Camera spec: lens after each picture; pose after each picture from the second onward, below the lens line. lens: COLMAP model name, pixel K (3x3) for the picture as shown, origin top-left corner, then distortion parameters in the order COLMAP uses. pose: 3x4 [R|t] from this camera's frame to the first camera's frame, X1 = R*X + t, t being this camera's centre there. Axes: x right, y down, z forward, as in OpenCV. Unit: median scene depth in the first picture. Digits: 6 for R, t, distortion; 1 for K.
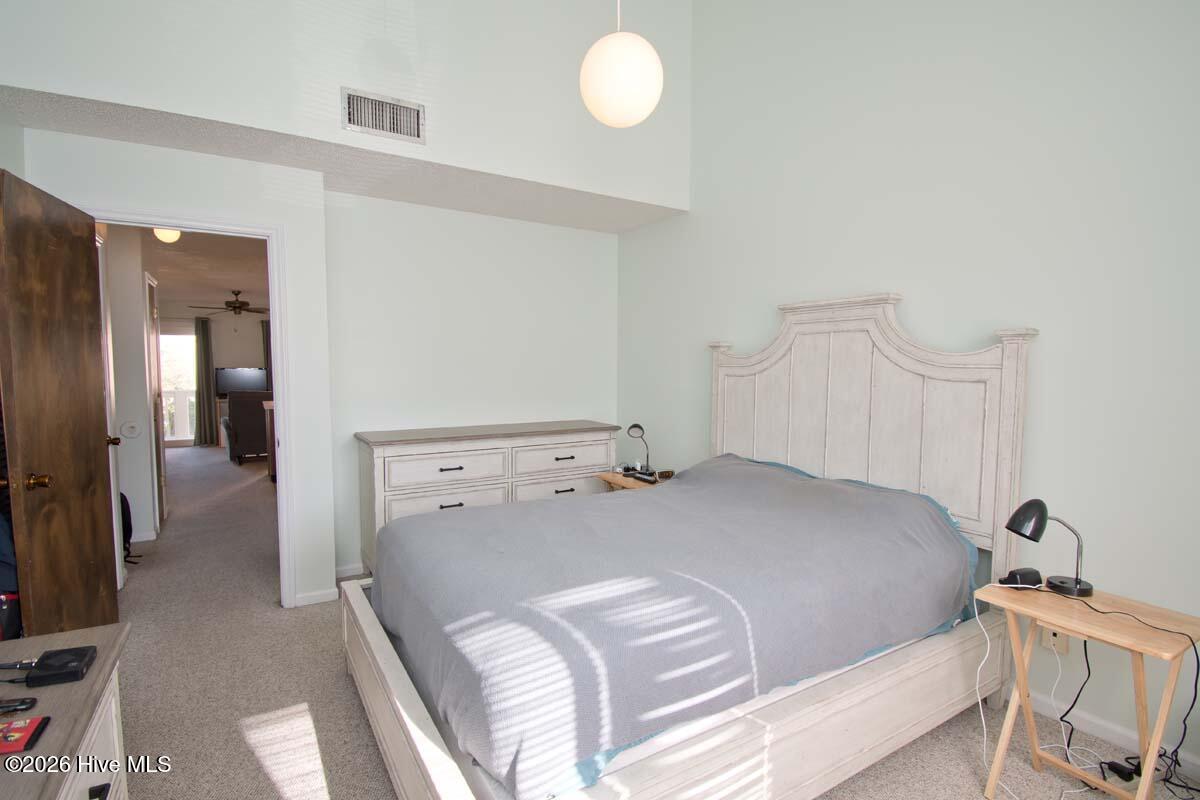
lens RADIAL K [[567.4, 0, 600.9], [0, 567.4, 400.7], [0, 0, 1]] dist [-0.000433, -0.000036]
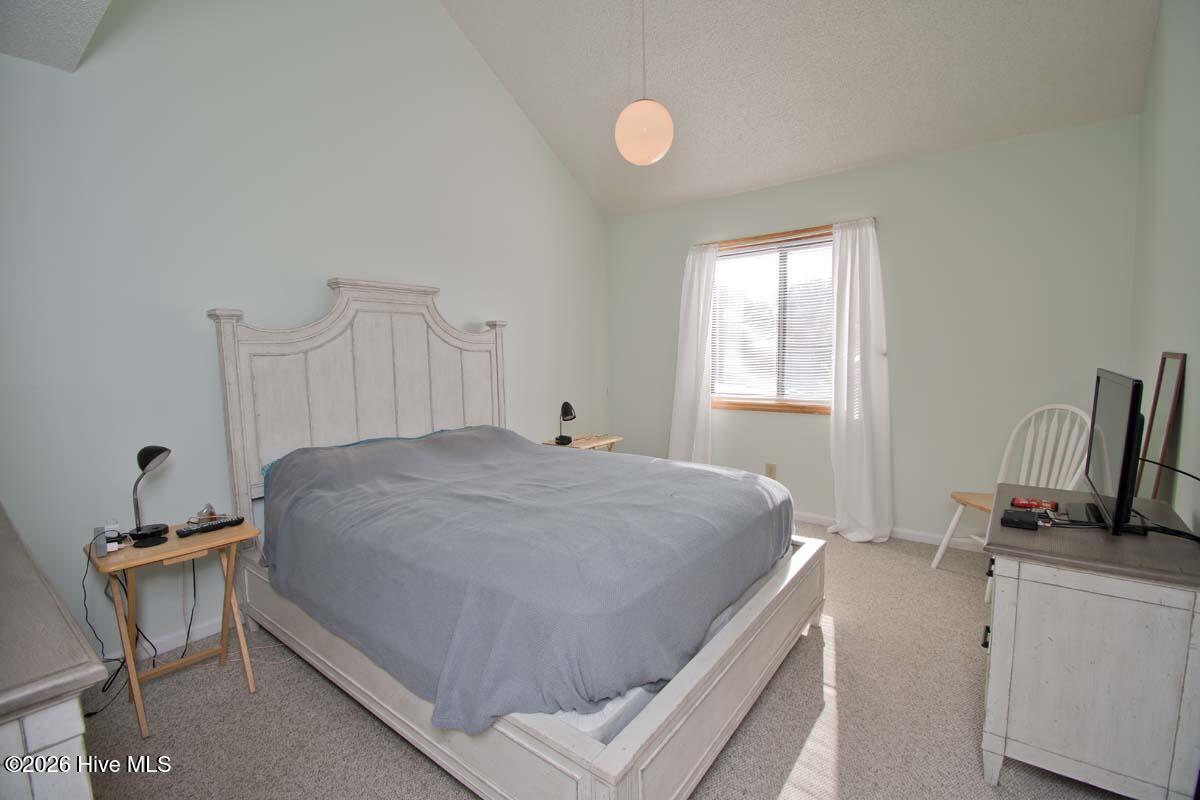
lens RADIAL K [[528.3, 0, 593.4], [0, 528.3, 400.2], [0, 0, 1]] dist [-0.003098, -0.003530]
pose [[-0.329960, -0.080689, 0.940540, -0.744873], [0.080159, 0.990347, 0.113083, -0.034302], [-0.940586, 0.112705, -0.320307, 0.990755]]
